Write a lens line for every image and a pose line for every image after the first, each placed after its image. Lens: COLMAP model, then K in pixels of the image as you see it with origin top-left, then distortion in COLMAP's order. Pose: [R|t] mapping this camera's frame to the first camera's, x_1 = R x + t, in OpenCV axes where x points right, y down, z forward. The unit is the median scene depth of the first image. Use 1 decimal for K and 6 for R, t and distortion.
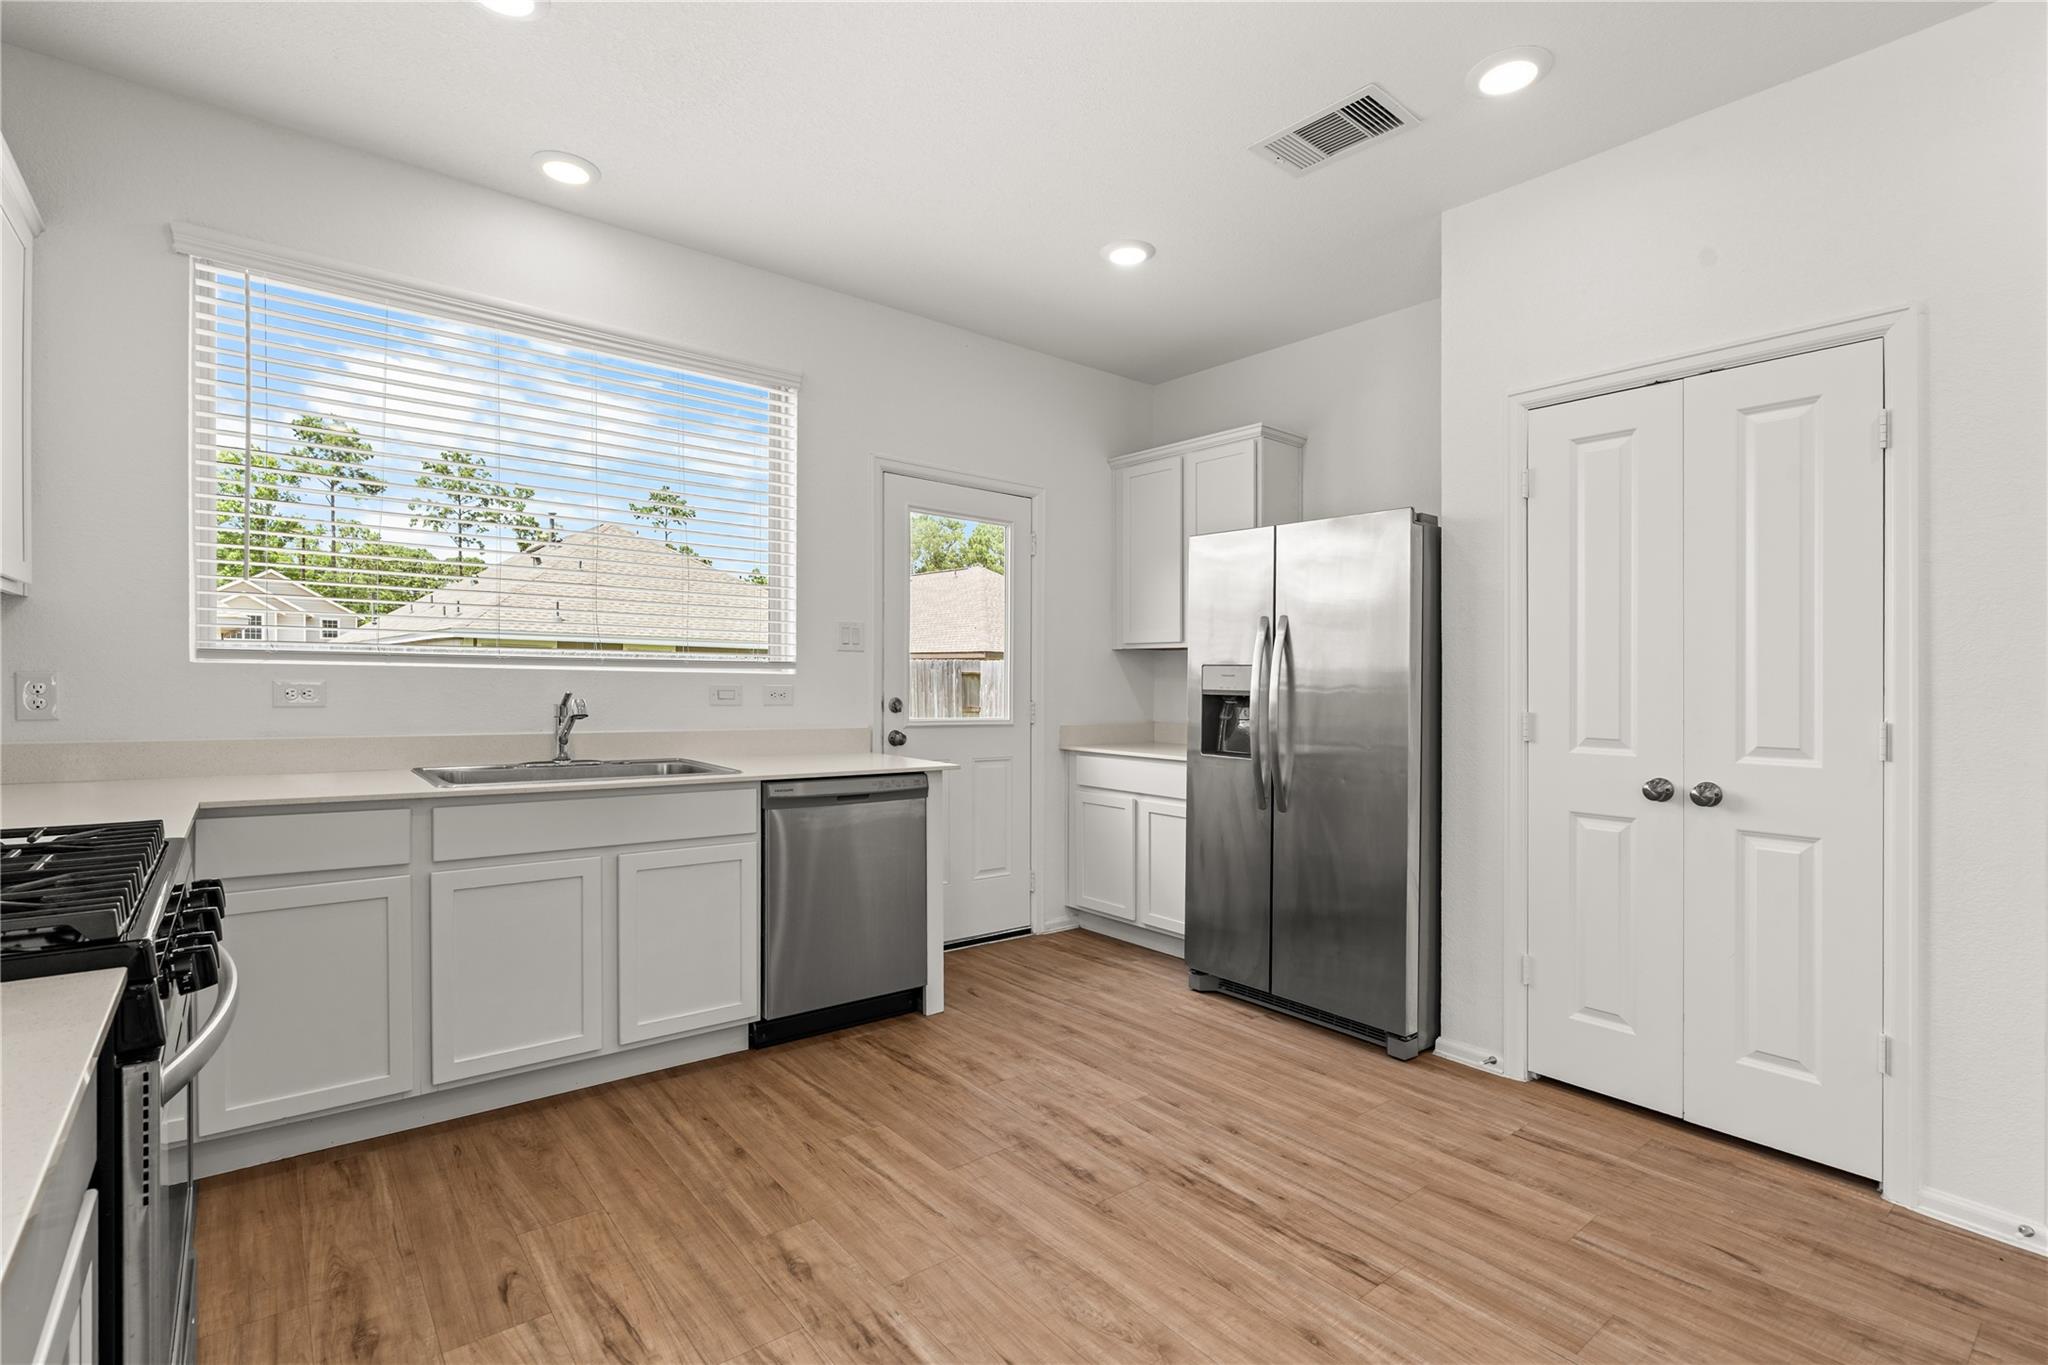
lens RADIAL K [[957.3, 0, 1025.3], [0, 957.3, 703.0], [0, 0, 1]] dist [-0.015216, 0.009956]
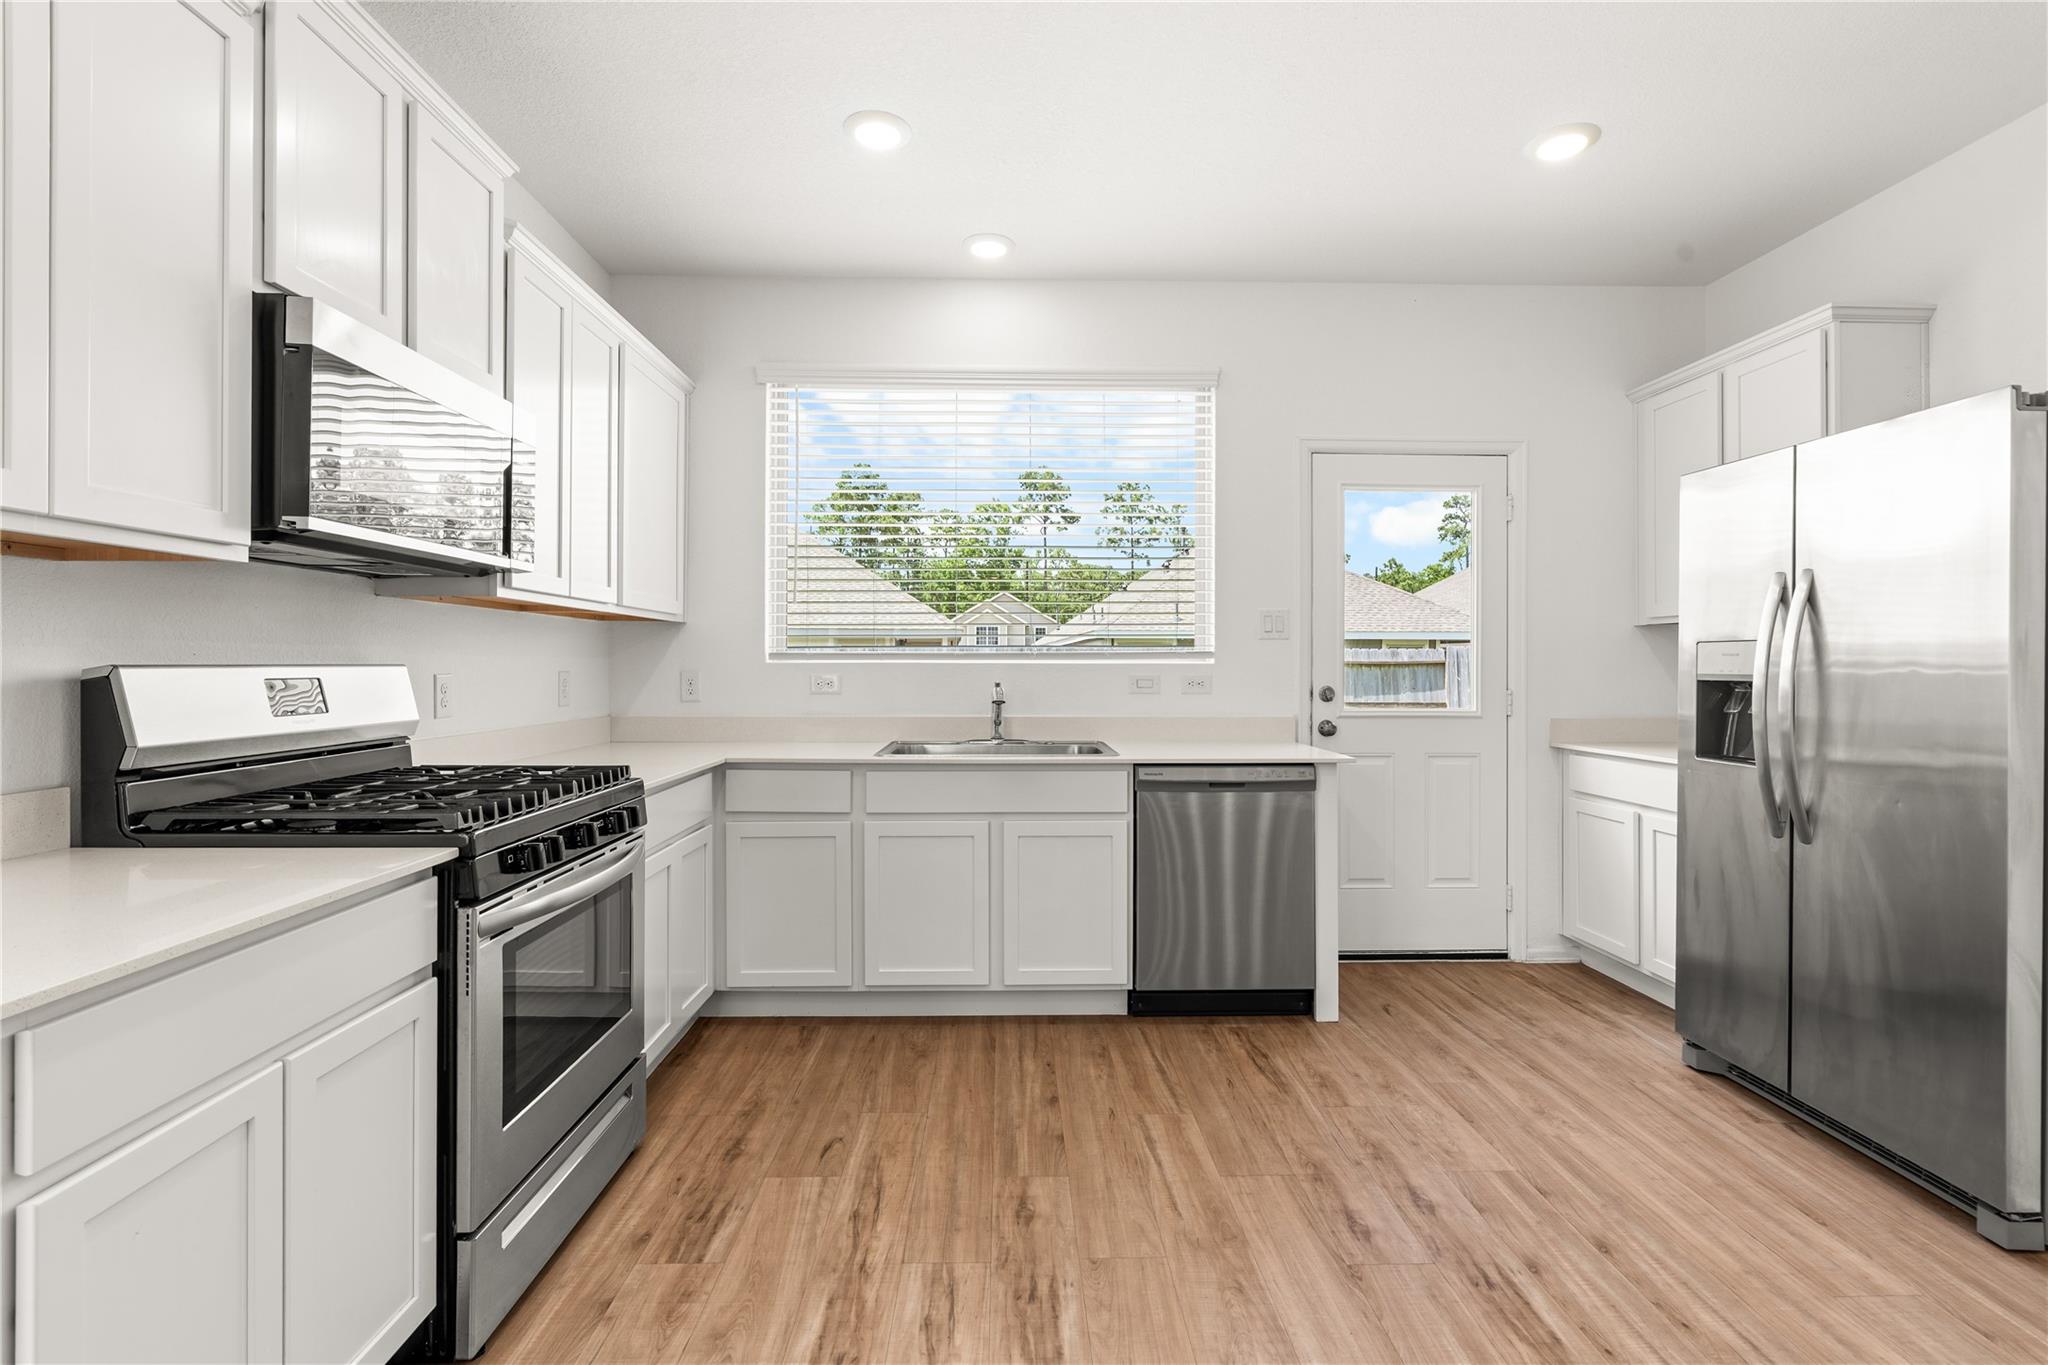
lens RADIAL K [[931.0, 0, 1024.0], [0, 931.0, 682.5], [0, 0, 1]] dist [-0.003580, 0.000627]
pose [[0.790317, -0.005713, -0.612671, 0.262474], [-0.001060, 0.999942, -0.010692, 0.001610], [0.612697, 0.009100, 0.790265, 0.102097]]
